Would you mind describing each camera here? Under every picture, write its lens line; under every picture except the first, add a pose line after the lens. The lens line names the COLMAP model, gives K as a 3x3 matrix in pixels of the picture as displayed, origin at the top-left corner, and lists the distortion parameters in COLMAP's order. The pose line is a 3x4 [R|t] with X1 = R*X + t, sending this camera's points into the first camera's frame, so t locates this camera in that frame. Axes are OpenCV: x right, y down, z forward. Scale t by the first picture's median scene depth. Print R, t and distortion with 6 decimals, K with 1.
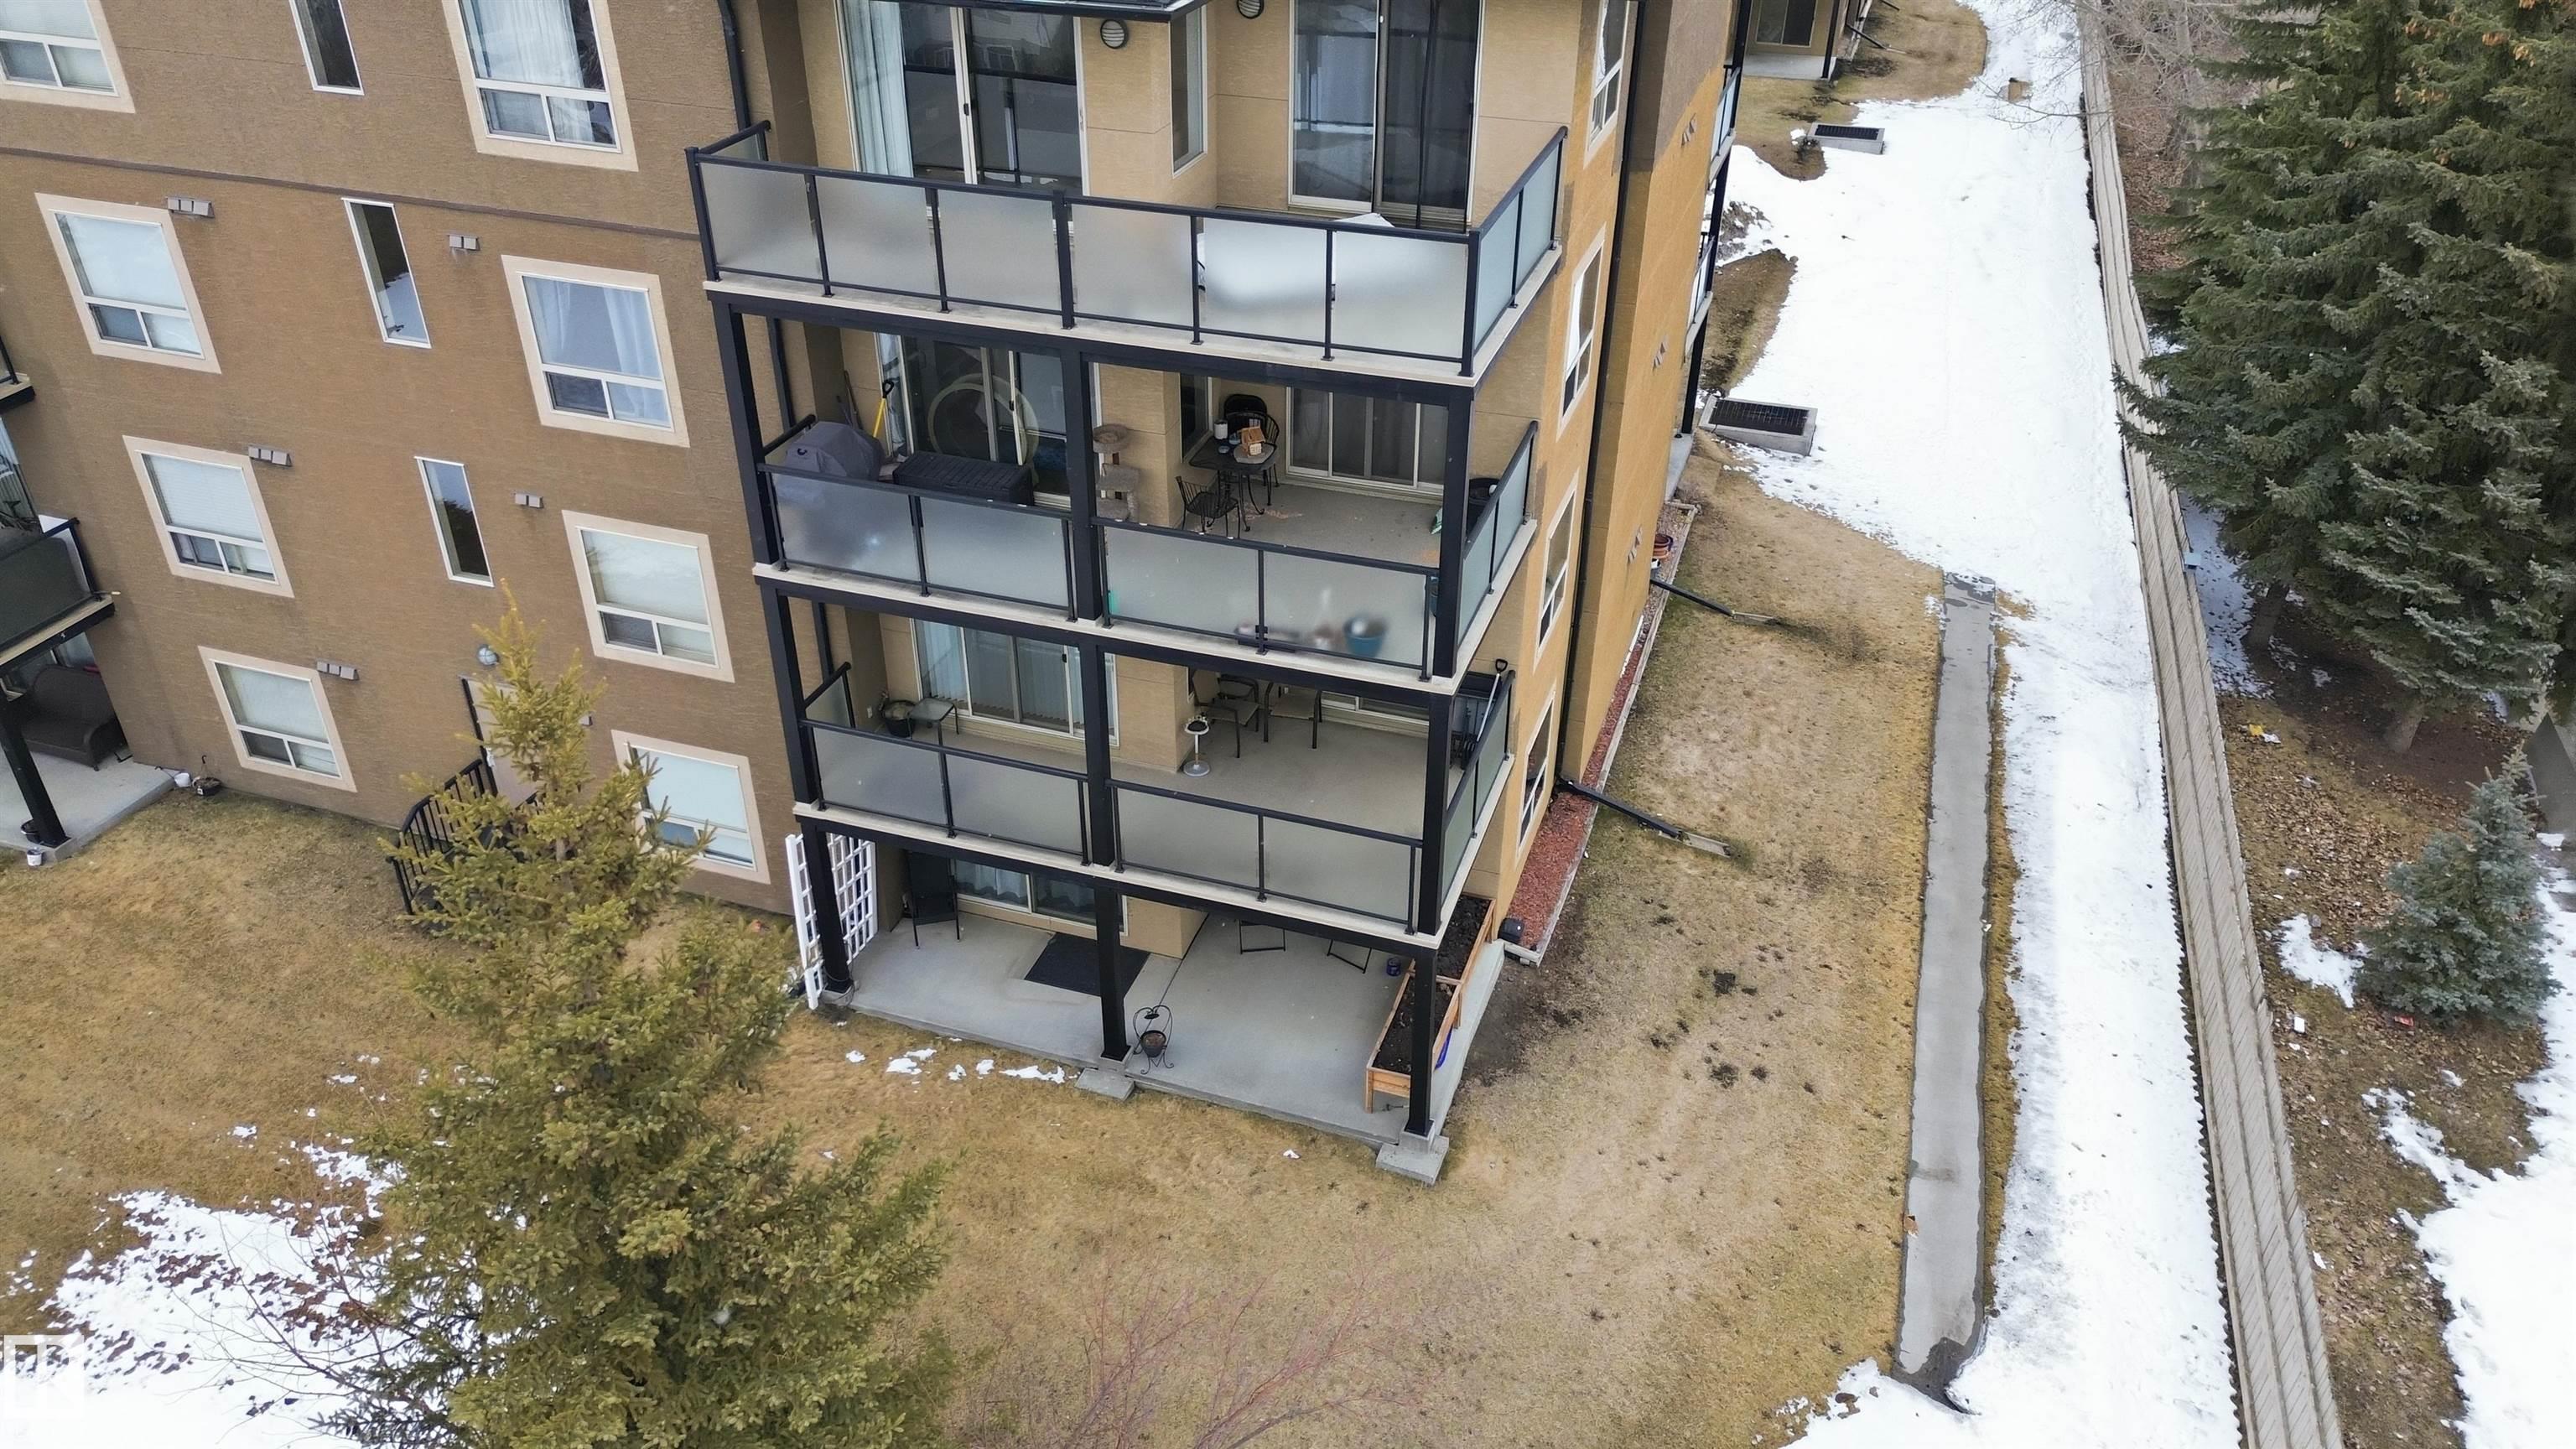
lens RADIAL K [[1781.2, 0, 1285.9], [0, 1781.2, 700.3], [0, 0, 1]] dist [0.054970, -0.032230]
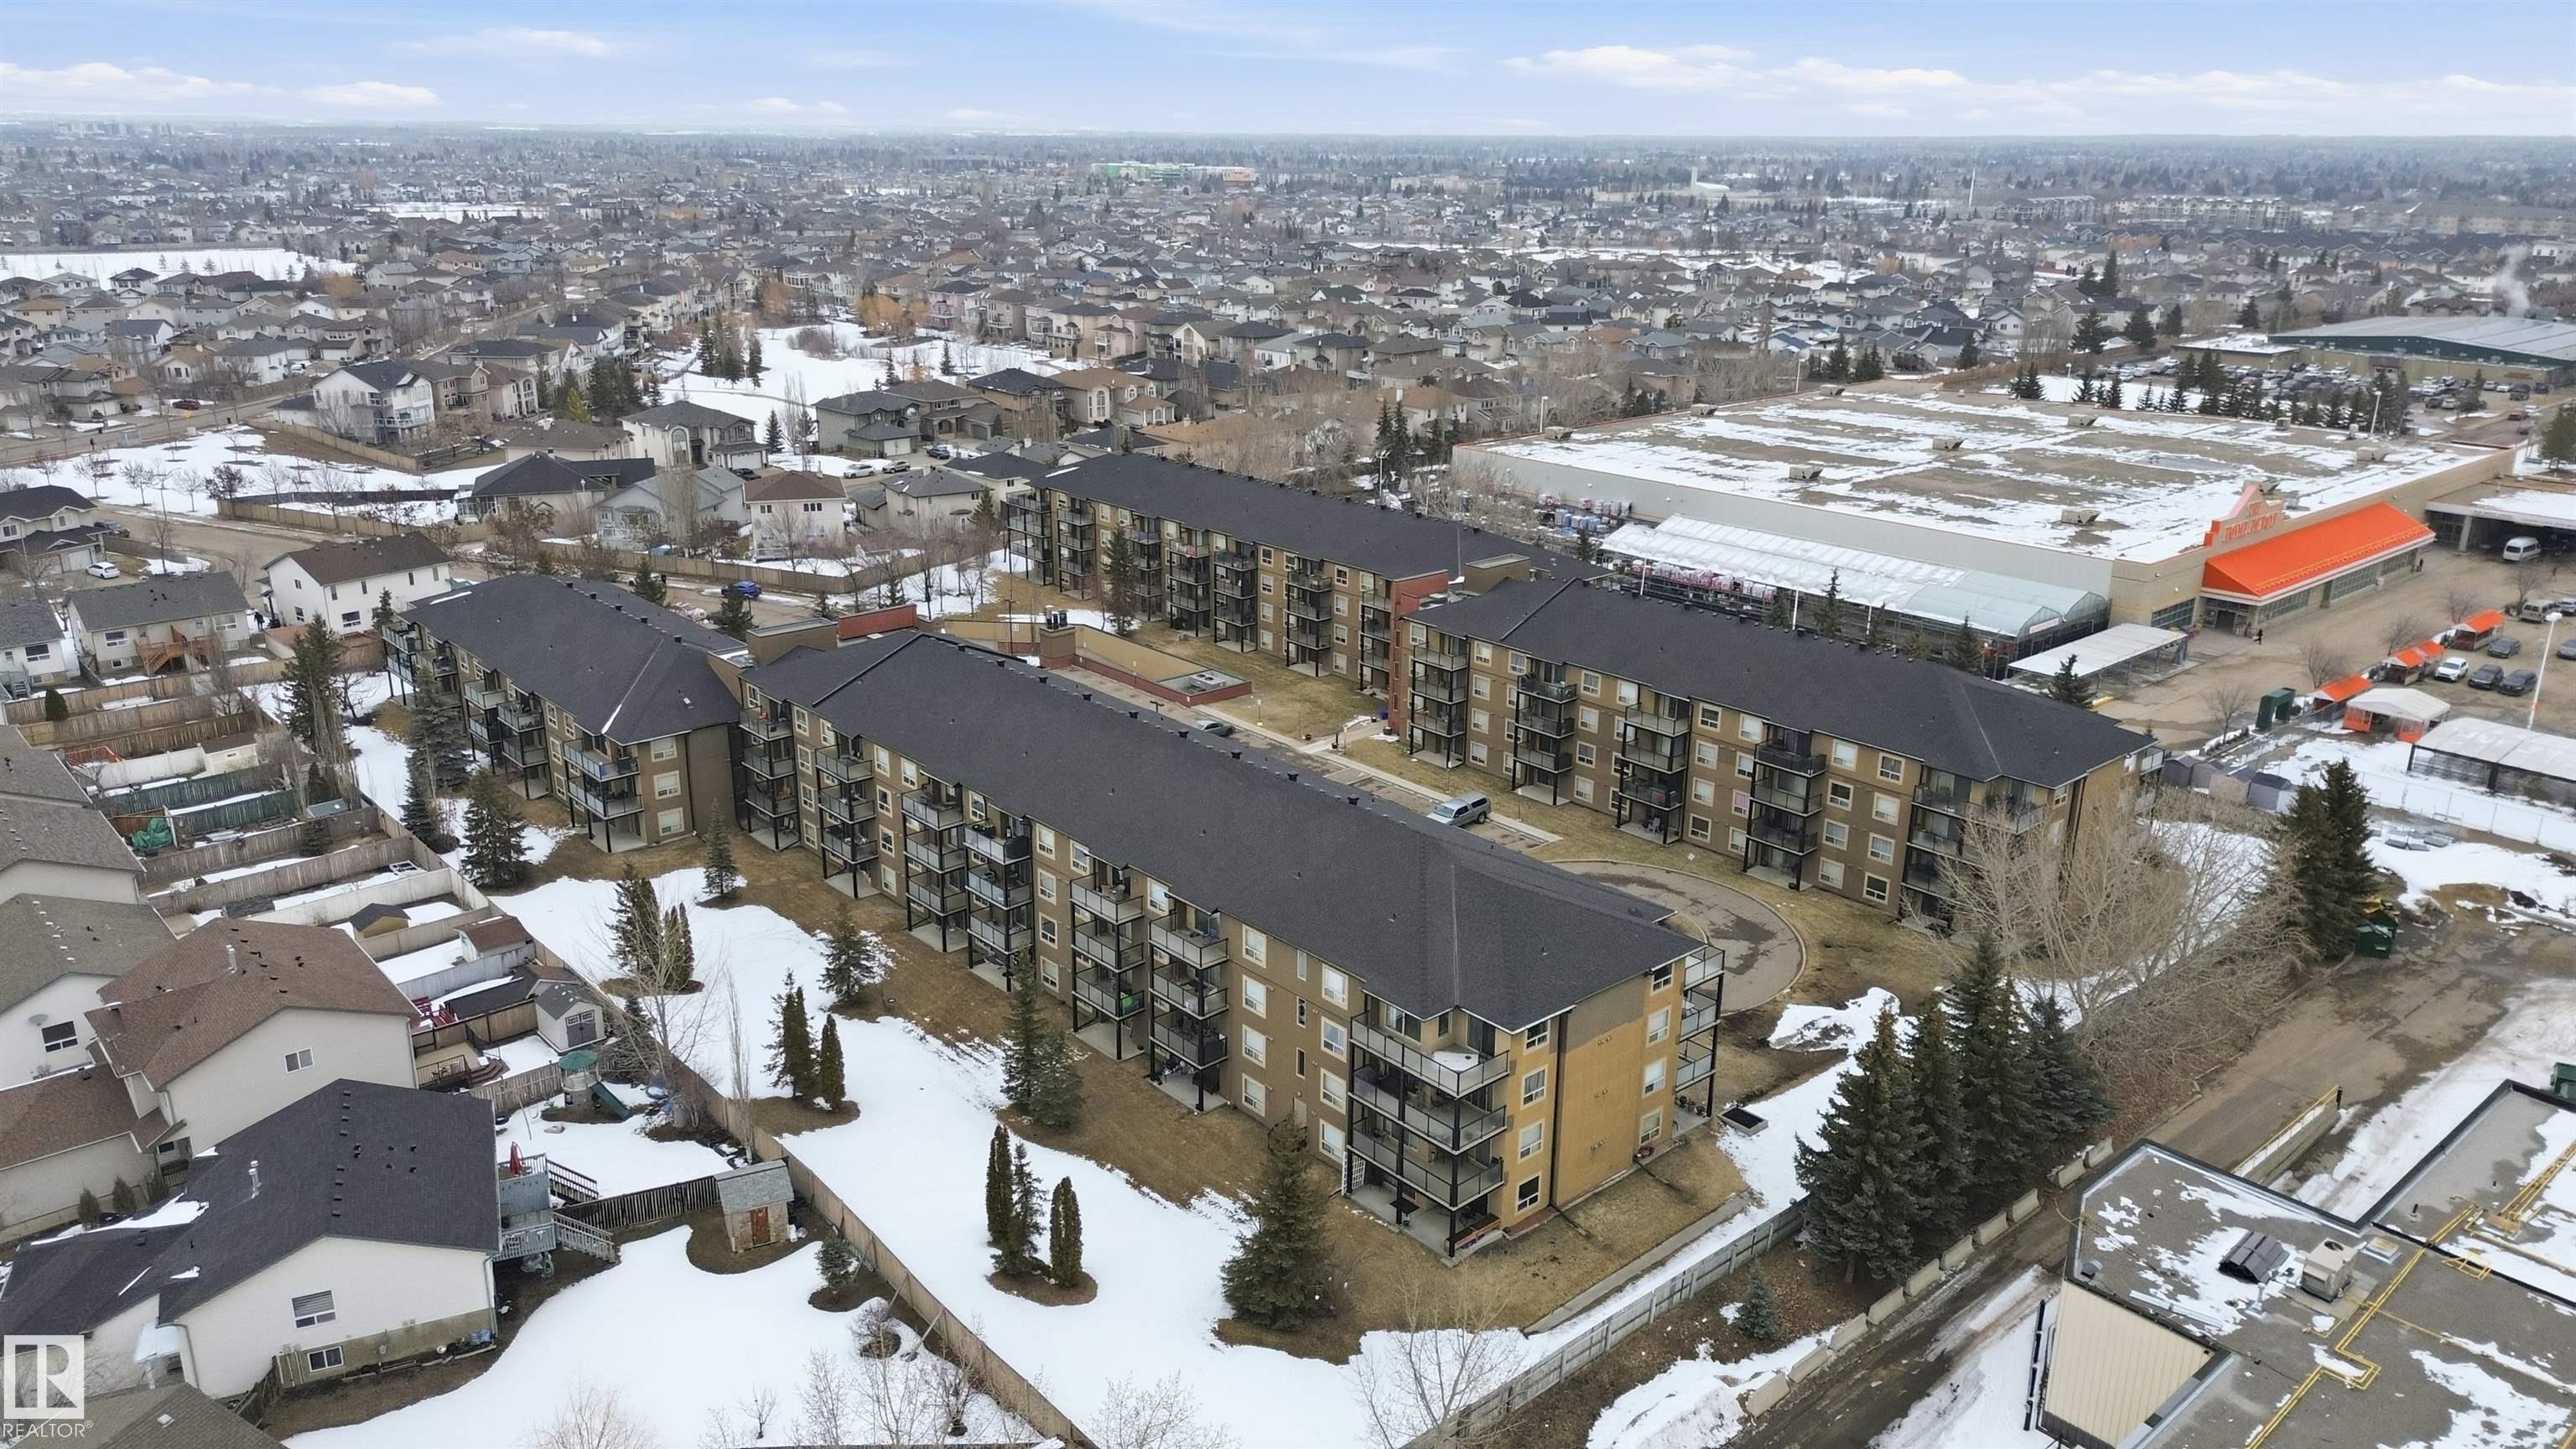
lens RADIAL K [[1781.2, 0, 1277.8], [0, 1781.2, 715.7], [0, 0, 1]] dist [0.054970, -0.032230]
pose [[0.862890, 0.156062, -0.480693, 1.482033], [-0.268396, 0.947426, -0.174204, -0.129231], [0.428235, 0.279335, 0.859411, -3.066460]]
